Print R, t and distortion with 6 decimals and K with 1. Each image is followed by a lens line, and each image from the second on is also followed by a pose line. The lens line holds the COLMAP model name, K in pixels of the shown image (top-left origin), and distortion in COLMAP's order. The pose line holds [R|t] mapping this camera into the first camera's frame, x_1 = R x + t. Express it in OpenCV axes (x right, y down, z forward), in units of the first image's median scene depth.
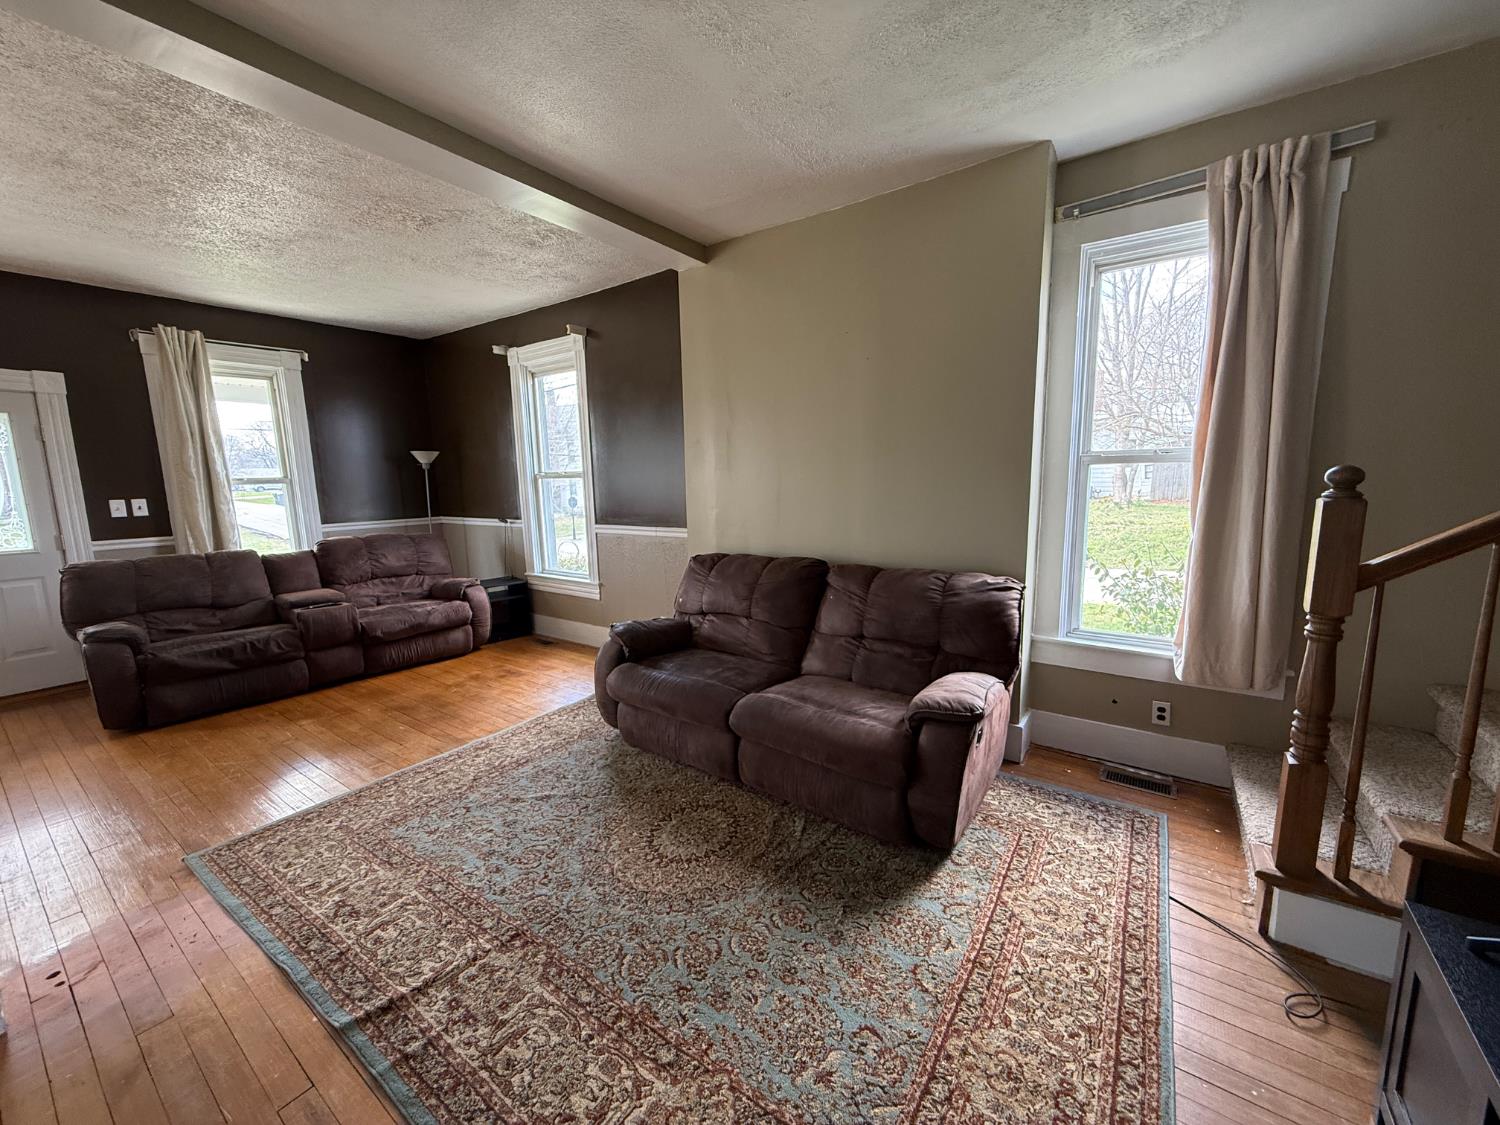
lens RADIAL K [[594.4, 0, 747.4], [0, 594.4, 566.7], [0, 0, 1]] dist [0.000274, -0.000360]
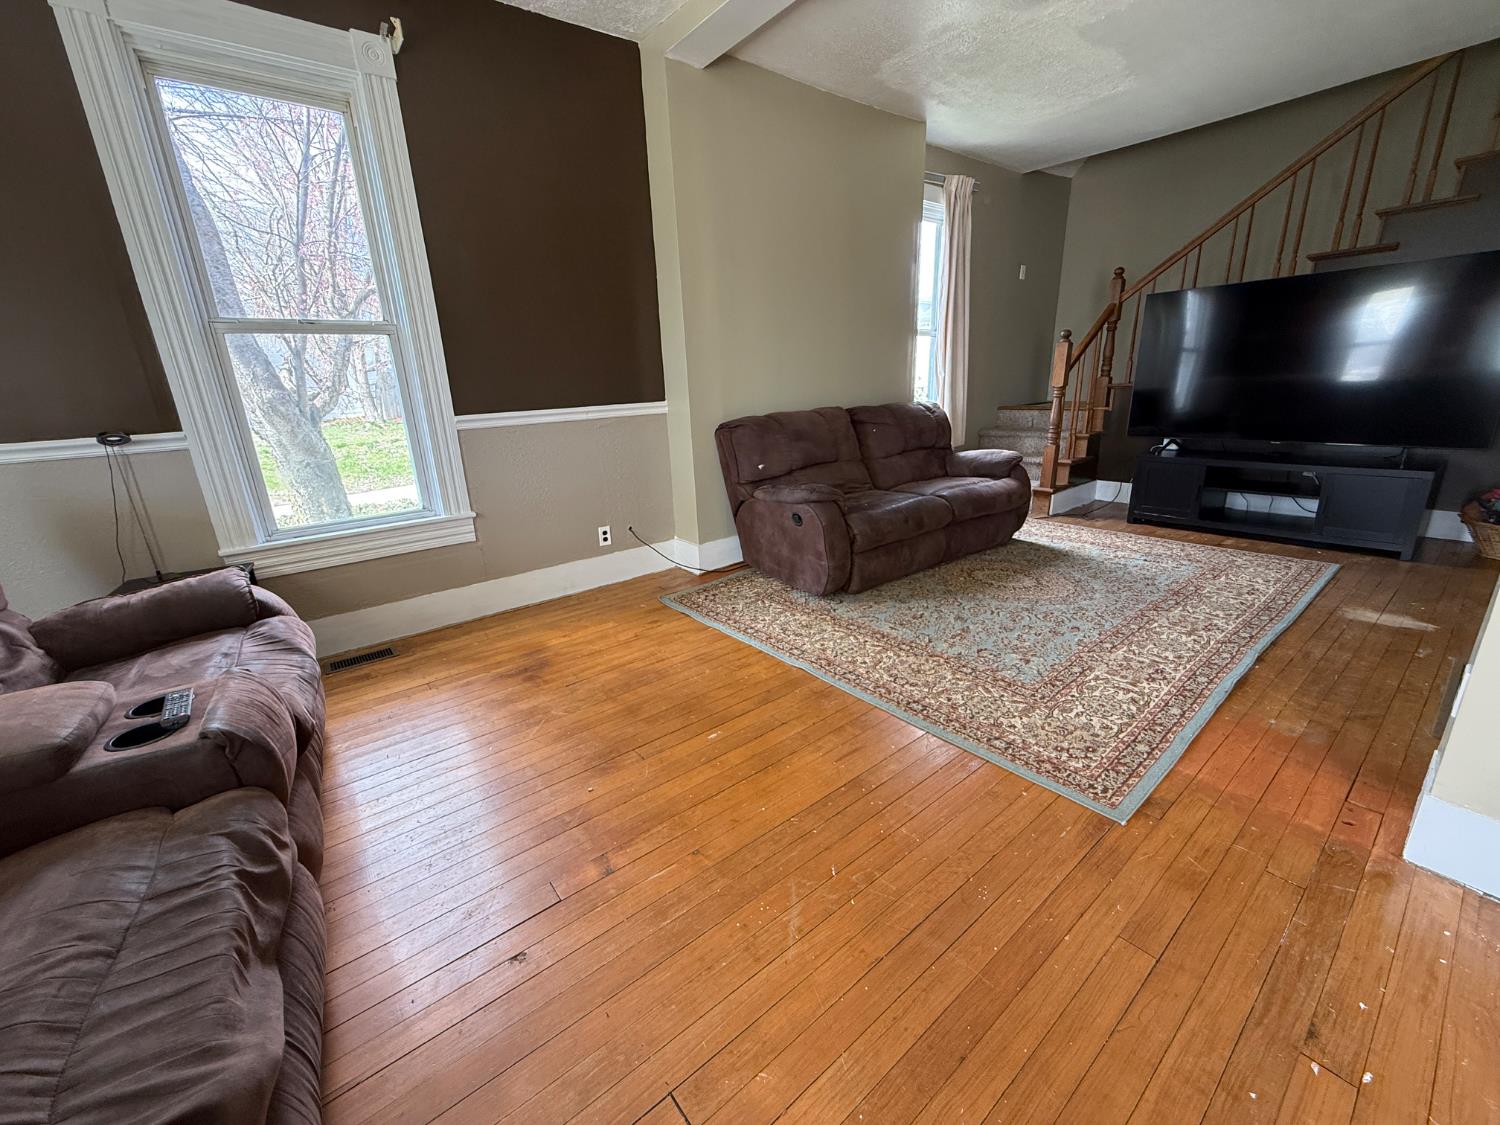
lens RADIAL K [[594.4, 0, 743.7], [0, 594.4, 557.5], [0, 0, 1]] dist [0.000274, -0.000360]
pose [[0.282286, -0.265576, 0.921838, -1.457126], [0.179592, 0.958559, 0.221160, -0.029599], [-0.942370, 0.103125, 0.318283, 1.046095]]
